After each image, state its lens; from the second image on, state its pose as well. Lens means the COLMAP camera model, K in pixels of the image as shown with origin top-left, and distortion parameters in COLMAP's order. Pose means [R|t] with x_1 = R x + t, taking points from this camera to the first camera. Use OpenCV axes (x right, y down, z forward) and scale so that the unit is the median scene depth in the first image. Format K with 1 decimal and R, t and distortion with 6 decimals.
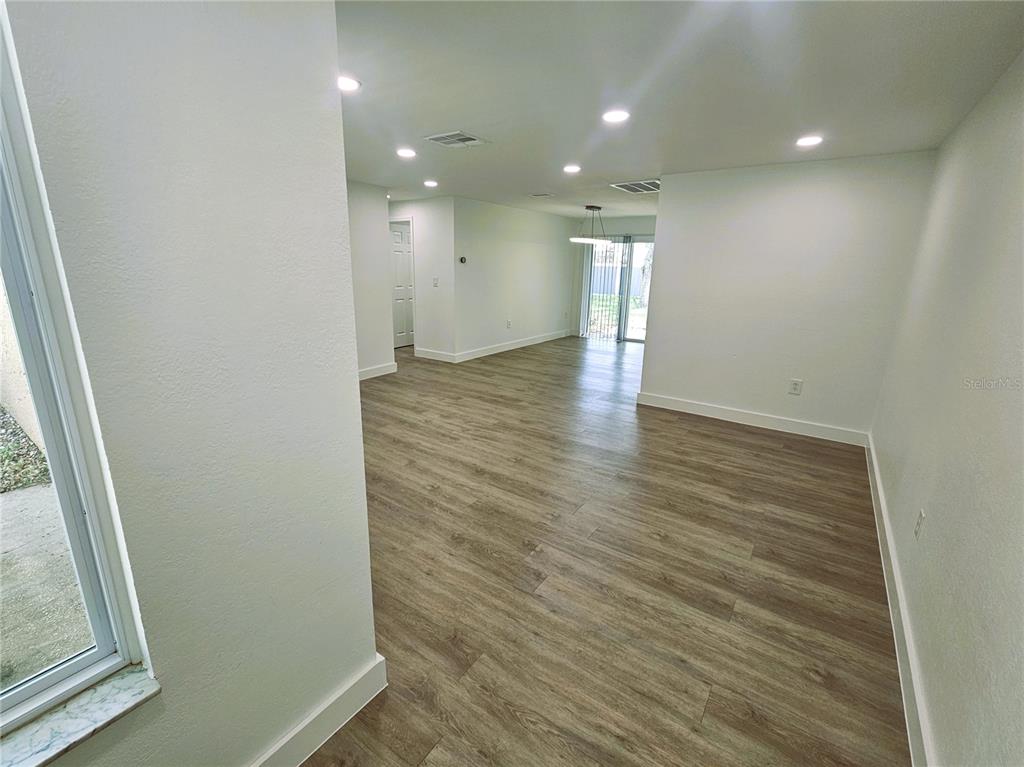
lens RADIAL K [[453.3, 0, 511.1], [0, 453.3, 377.7], [0, 0, 1]] dist [-0.002657, 0.000324]
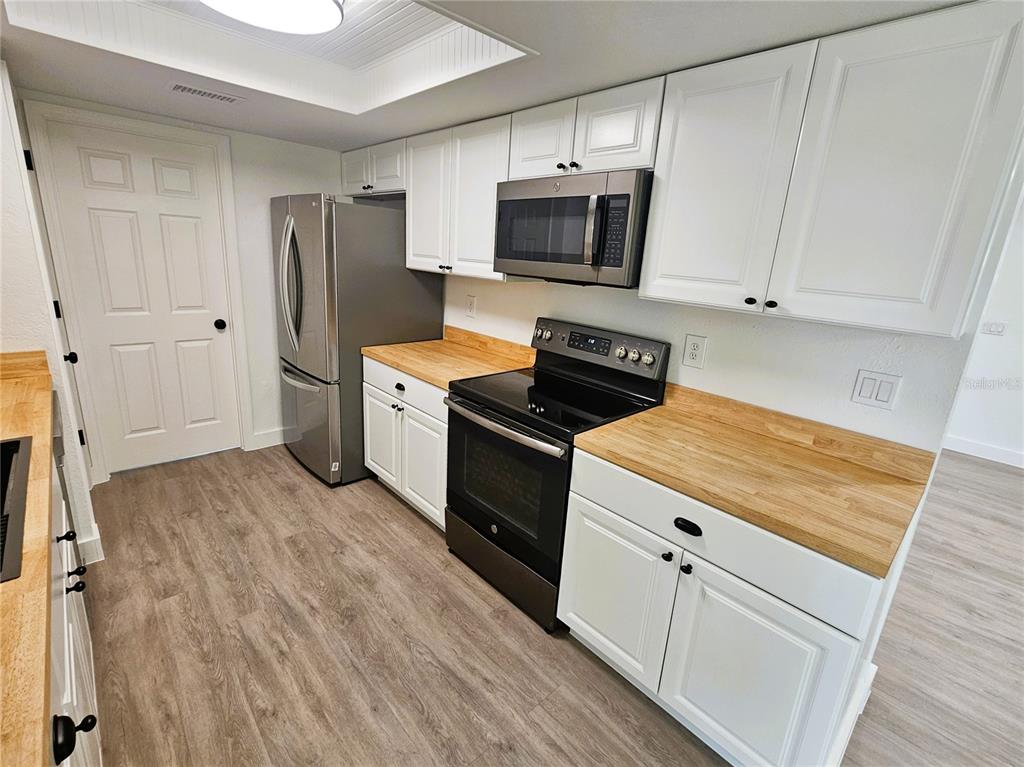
lens RADIAL K [[467.2, 0, 509.4], [0, 467.2, 376.8], [0, 0, 1]] dist [-0.003448, -0.000352]
pose [[-0.974593, -0.132124, 0.180864, 0.625876], [-0.027480, 0.871922, 0.488873, -0.390396], [-0.222291, 0.471482, -0.853400, 1.527435]]
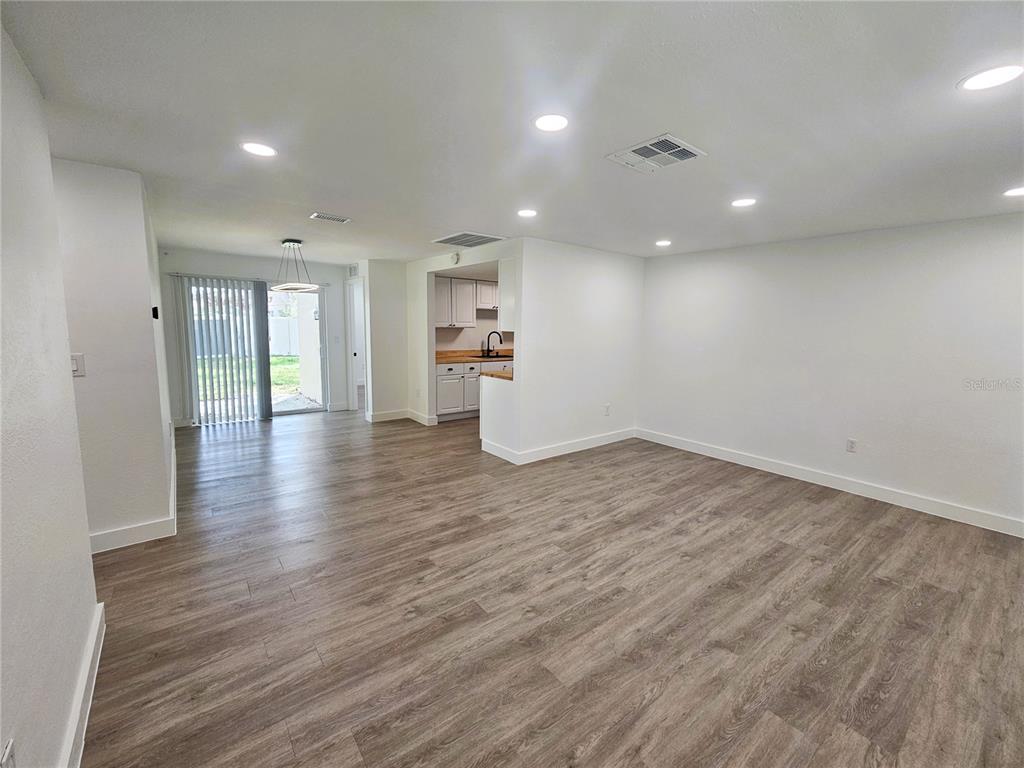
lens RADIAL K [[429.0, 0, 513.9], [0, 429.0, 377.7], [0, 0, 1]] dist [-0.000890, -0.000148]
pose [[0.283907, -0.133068, 0.949574, -0.678051], [0.223013, 0.972329, 0.069579, -0.228879], [-0.932557, 0.192014, 0.305727, 0.852038]]
